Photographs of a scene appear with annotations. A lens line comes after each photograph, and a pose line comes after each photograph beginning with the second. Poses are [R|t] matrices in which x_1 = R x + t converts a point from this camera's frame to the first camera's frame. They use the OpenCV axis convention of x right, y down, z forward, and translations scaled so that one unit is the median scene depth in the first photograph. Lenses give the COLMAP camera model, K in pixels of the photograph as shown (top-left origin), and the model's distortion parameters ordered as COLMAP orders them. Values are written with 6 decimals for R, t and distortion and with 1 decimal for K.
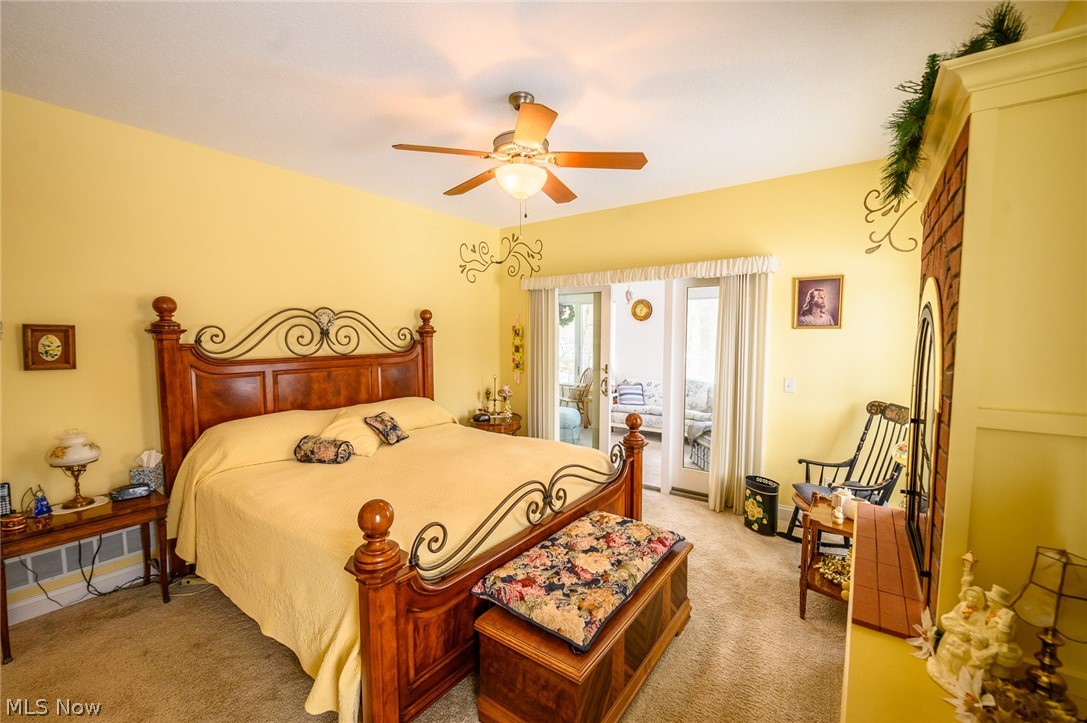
lens RADIAL K [[444.7, 0, 536.5], [0, 444.7, 364.3], [0, 0, 1]] dist [-0.007057, -0.000339]
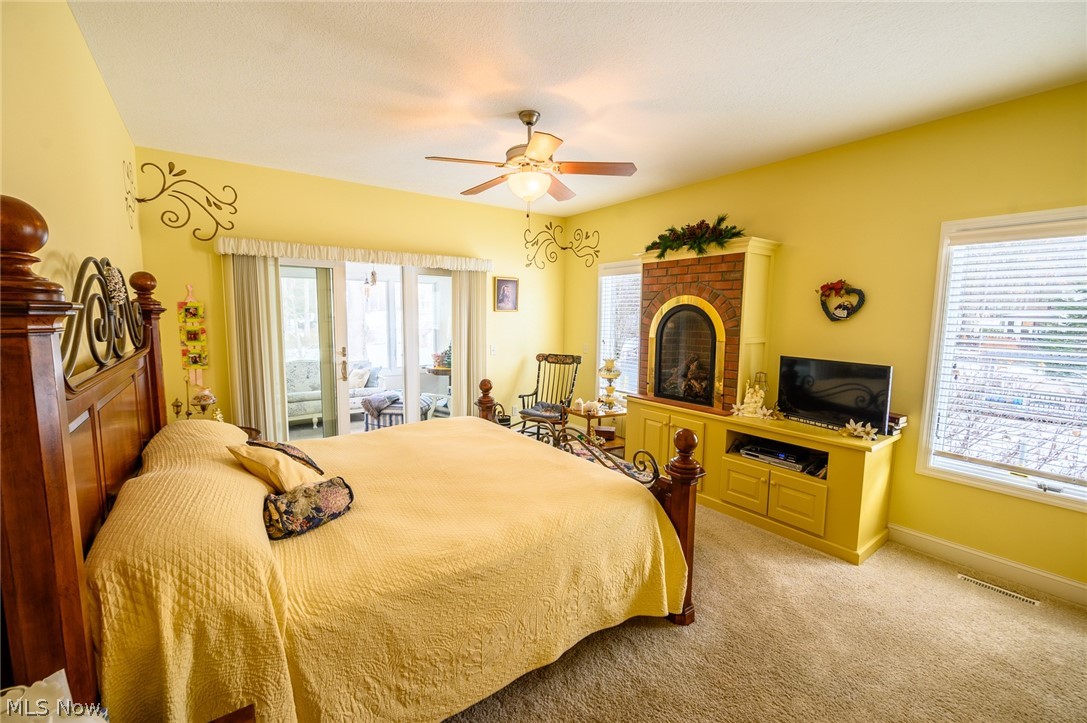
lens RADIAL K [[444.7, 0, 536.0], [0, 444.7, 360.5], [0, 0, 1]] dist [-0.007057, -0.000339]
pose [[0.298414, -0.096442, 0.949551, -0.647186], [0.060923, 0.994778, 0.081889, -0.024971], [-0.952490, 0.033413, 0.302731, 0.346219]]
